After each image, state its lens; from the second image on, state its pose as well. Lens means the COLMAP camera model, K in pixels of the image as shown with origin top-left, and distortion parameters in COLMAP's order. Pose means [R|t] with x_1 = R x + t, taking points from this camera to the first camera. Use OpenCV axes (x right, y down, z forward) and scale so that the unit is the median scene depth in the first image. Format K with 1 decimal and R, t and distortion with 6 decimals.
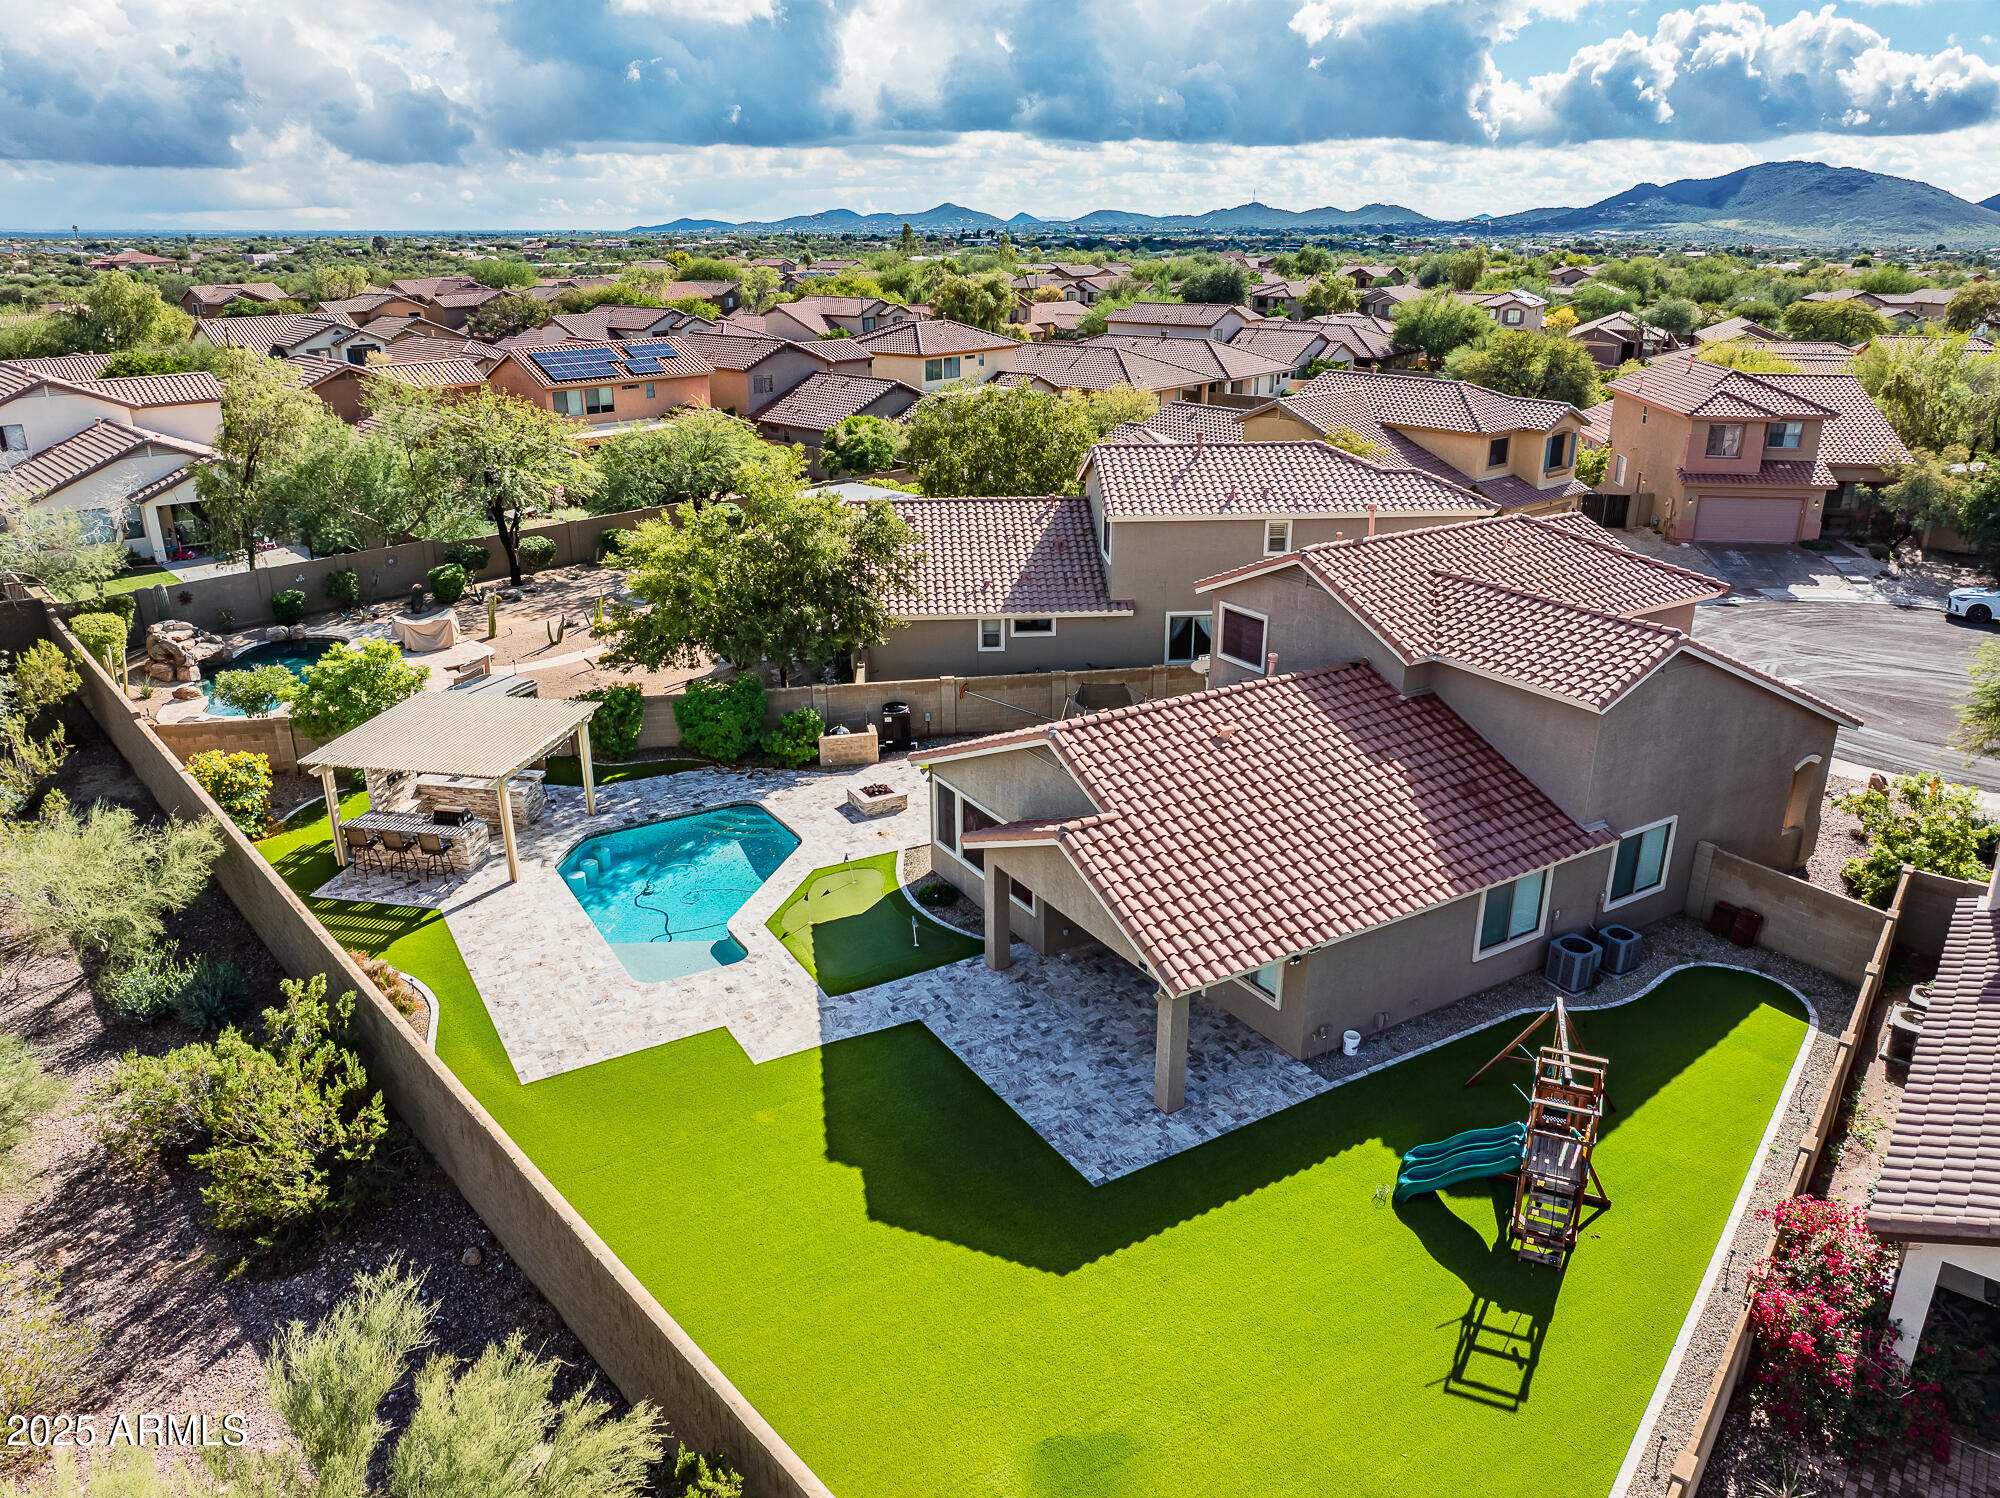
lens RADIAL K [[1405.4, 0, 994.0], [0, 1405.4, 751.5], [0, 0, 1]] dist [-0.046889, 0.028322]
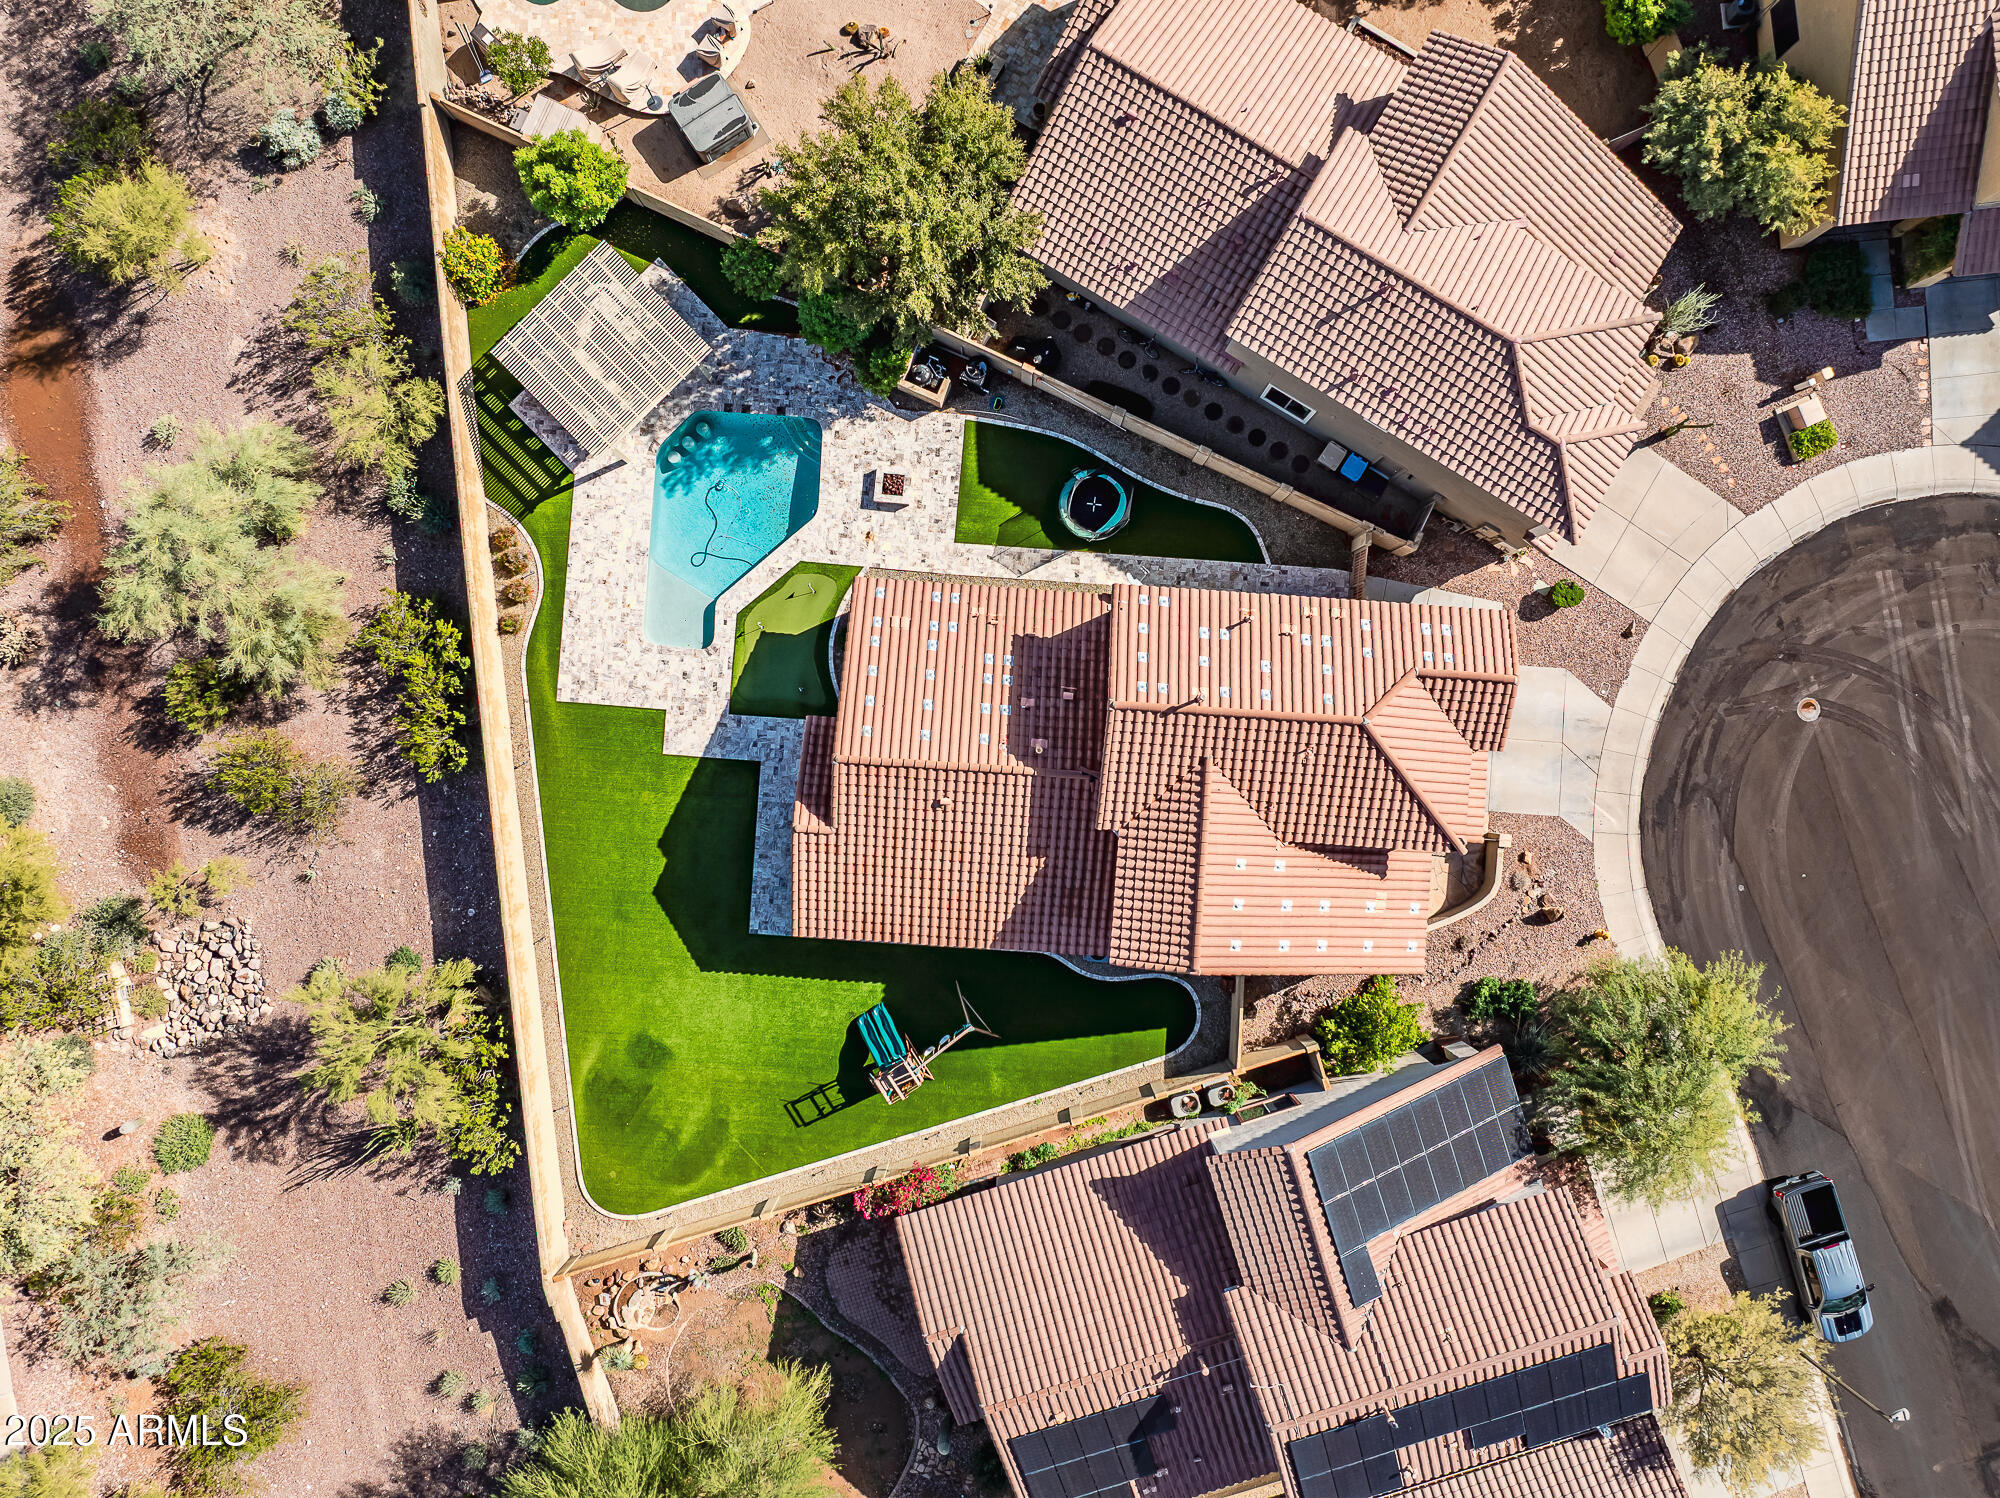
lens RADIAL K [[1405.4, 0, 994.0], [0, 1405.4, 751.5], [0, 0, 1]] dist [-0.046889, 0.028322]
pose [[0.818974, 0.573718, 0.011402, 0.106580], [-0.208365, 0.278808, 0.937470, -1.024285], [0.534664, -0.770139, 0.347879, 0.361385]]
